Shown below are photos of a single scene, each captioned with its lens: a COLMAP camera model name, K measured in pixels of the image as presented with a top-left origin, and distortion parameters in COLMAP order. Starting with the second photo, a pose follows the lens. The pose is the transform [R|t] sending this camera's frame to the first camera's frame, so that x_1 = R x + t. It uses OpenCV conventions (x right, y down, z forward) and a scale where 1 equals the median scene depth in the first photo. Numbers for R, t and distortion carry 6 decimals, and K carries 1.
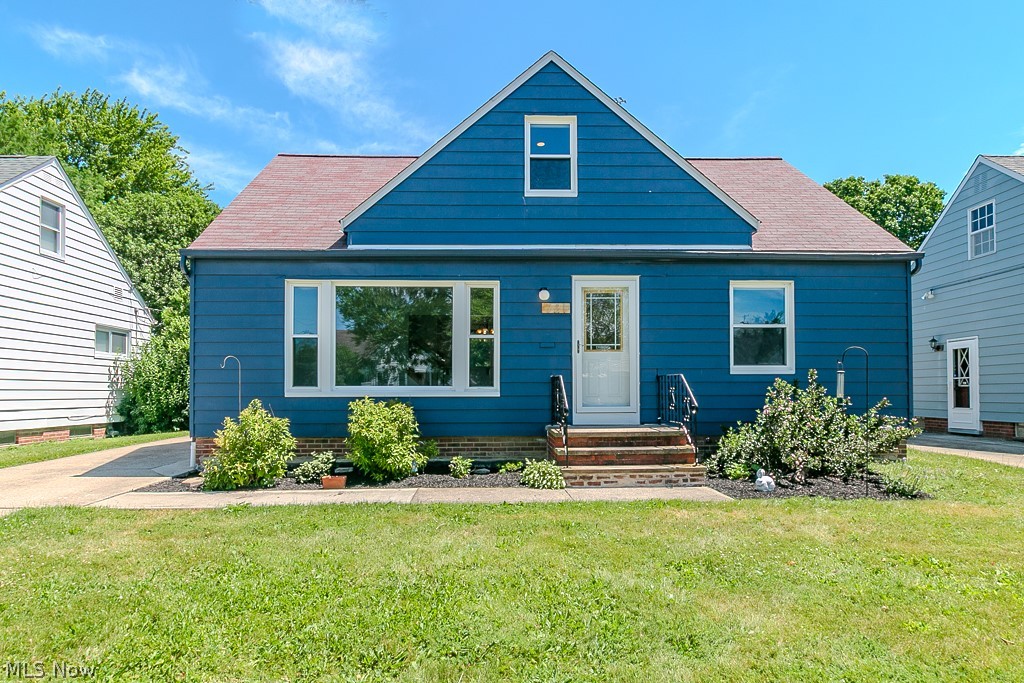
lens RADIAL K [[521.0, 0, 500.2], [0, 521.0, 385.2], [0, 0, 1]] dist [-0.000074, -0.000166]
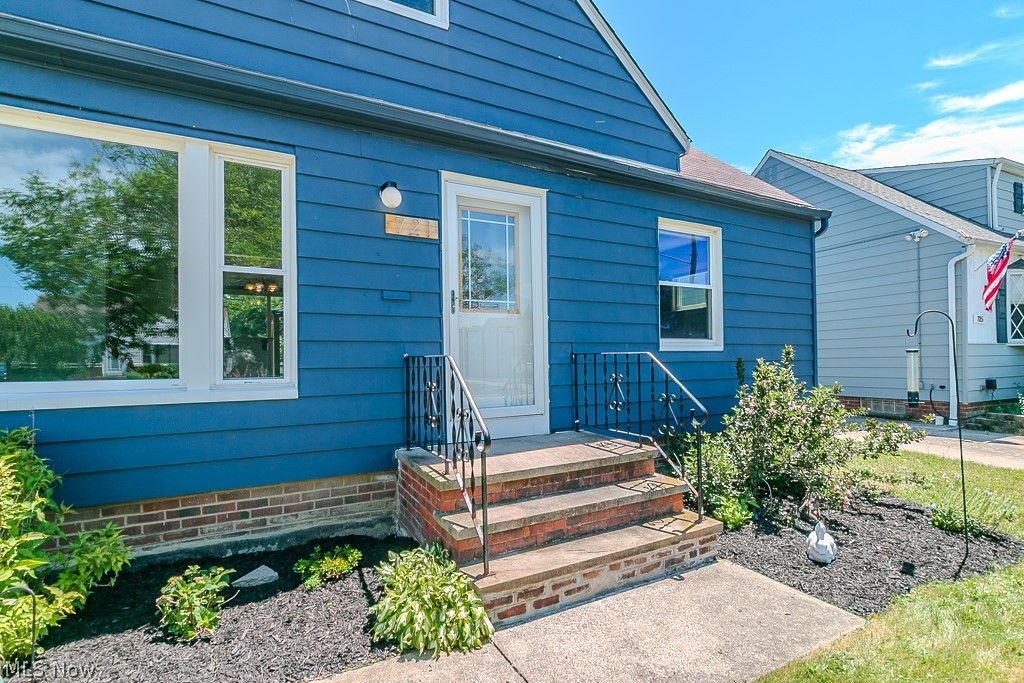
lens RADIAL K [[517.8, 0, 533.1], [0, 517.8, 360.4], [0, 0, 1]] dist [0.002910, 0.001001]
pose [[0.897035, -0.007558, 0.441895, -0.016809], [0.006609, 0.999971, 0.003686, -0.013184], [-0.441911, -0.000386, 0.897059, 0.470742]]
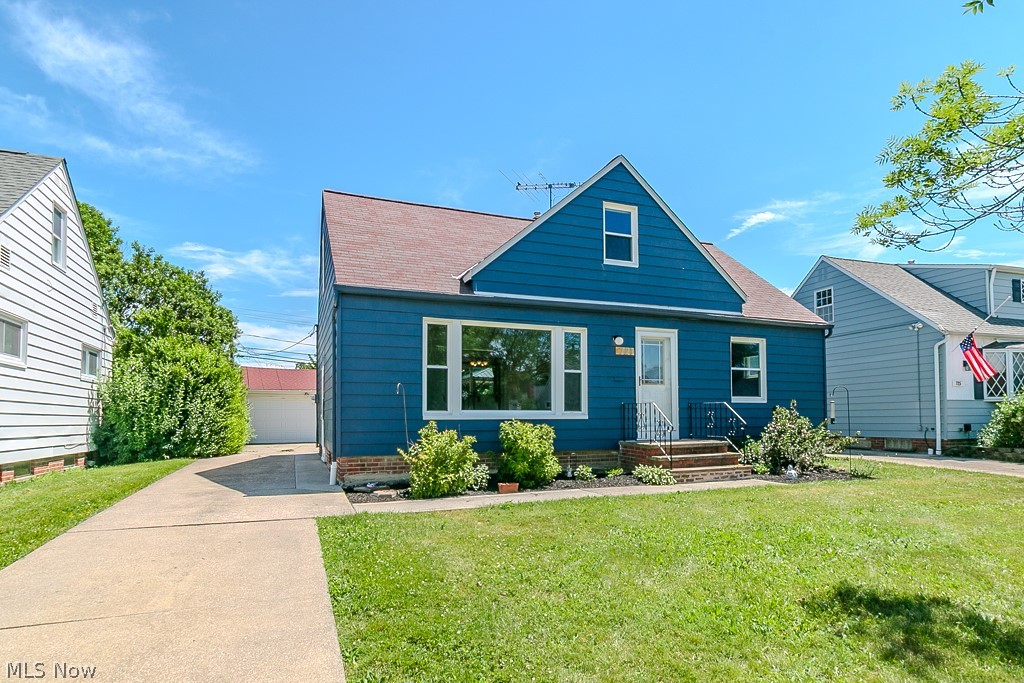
lens RADIAL K [[482.4, 0, 551.3], [0, 482.4, 405.4], [0, 0, 1]] dist [-0.000529, 0.000407]
pose [[0.948941, 0.005753, 0.315400, -0.448024], [-0.001026, 0.999885, -0.015153, 0.006437], [-0.315451, 0.014056, 0.948838, -0.087256]]
